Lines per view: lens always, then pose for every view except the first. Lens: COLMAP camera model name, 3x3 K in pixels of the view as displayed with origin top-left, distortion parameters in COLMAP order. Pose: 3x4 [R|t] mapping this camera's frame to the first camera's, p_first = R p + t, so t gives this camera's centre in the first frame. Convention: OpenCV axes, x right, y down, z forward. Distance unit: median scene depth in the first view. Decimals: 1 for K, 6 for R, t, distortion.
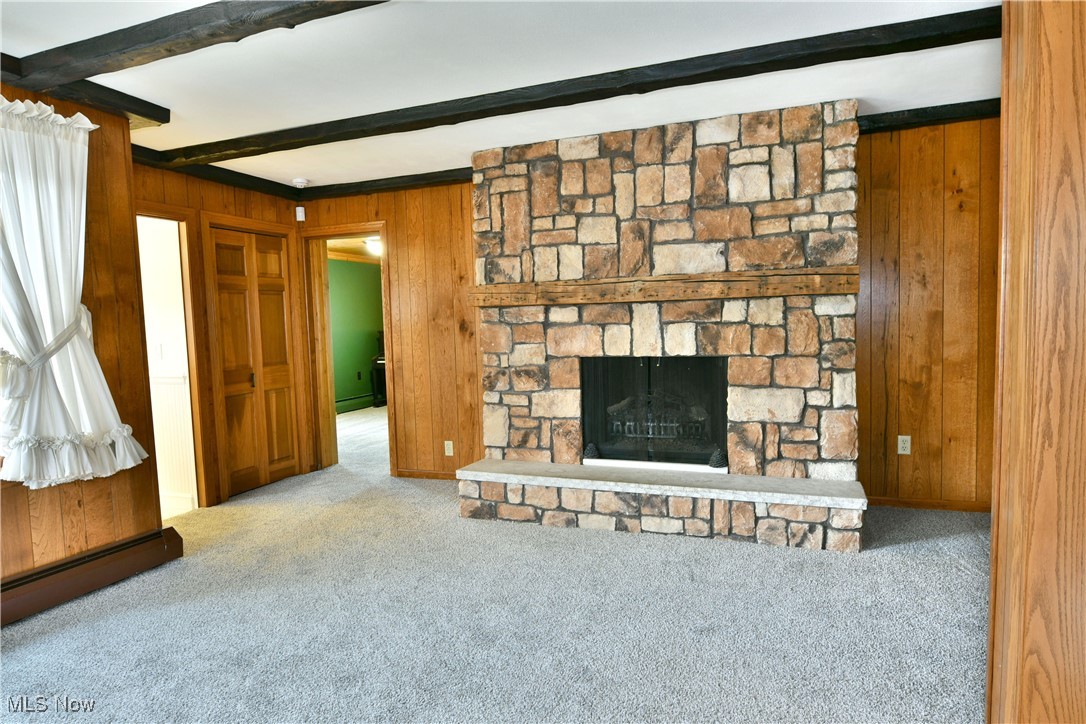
lens RADIAL K [[662.2, 0, 540.1], [0, 662.2, 356.2], [0, 0, 1]] dist [-0.015789, -0.007506]
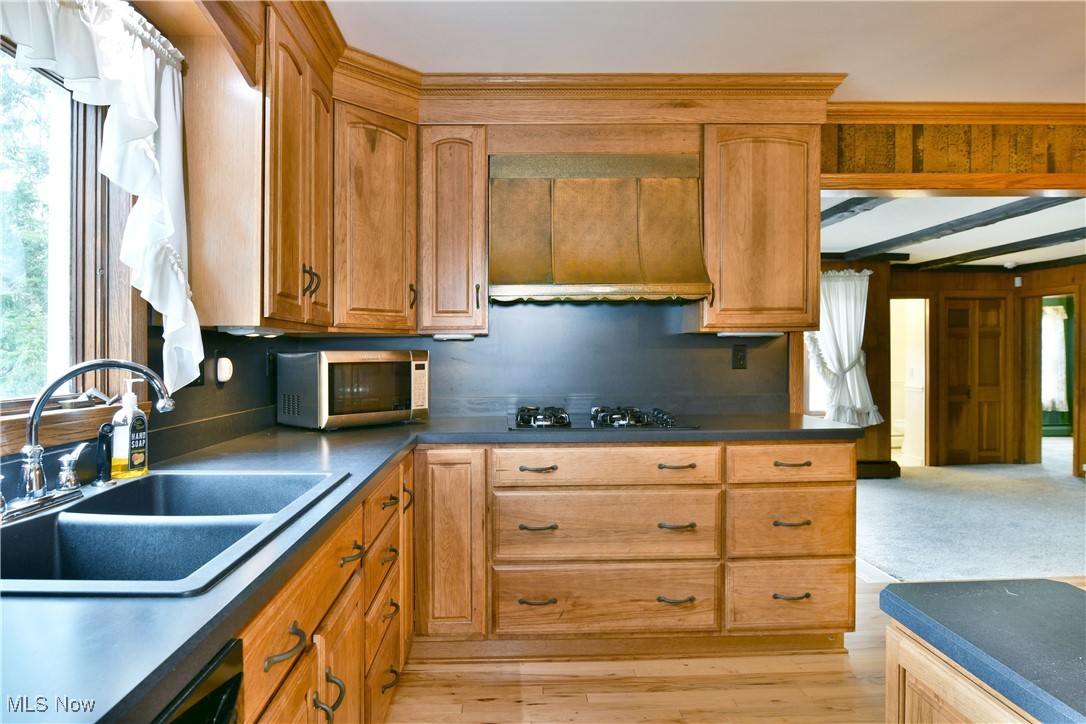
lens RADIAL K [[662.2, 0, 524.2], [0, 662.2, 367.7], [0, 0, 1]] dist [-0.015789, -0.007506]
pose [[0.405309, 0.051394, -0.912734, 0.675721], [-0.058135, 0.997847, 0.030371, -0.014824], [0.912329, 0.040752, 0.407424, -0.733139]]
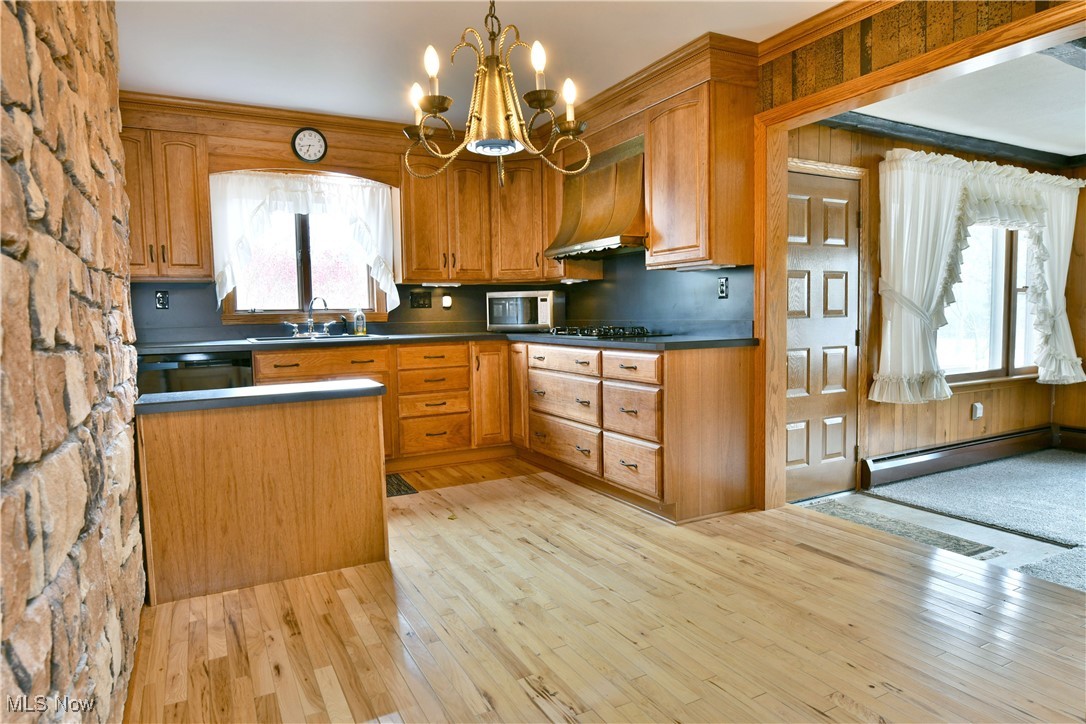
lens RADIAL K [[662.2, 0, 554.6], [0, 662.2, 369.3], [0, 0, 1]] dist [-0.015789, -0.007506]
pose [[-0.631230, 0.107590, -0.768097, 0.908907], [-0.007841, 0.989396, 0.145032, -0.036969], [0.775556, 0.097572, -0.623693, 0.166169]]
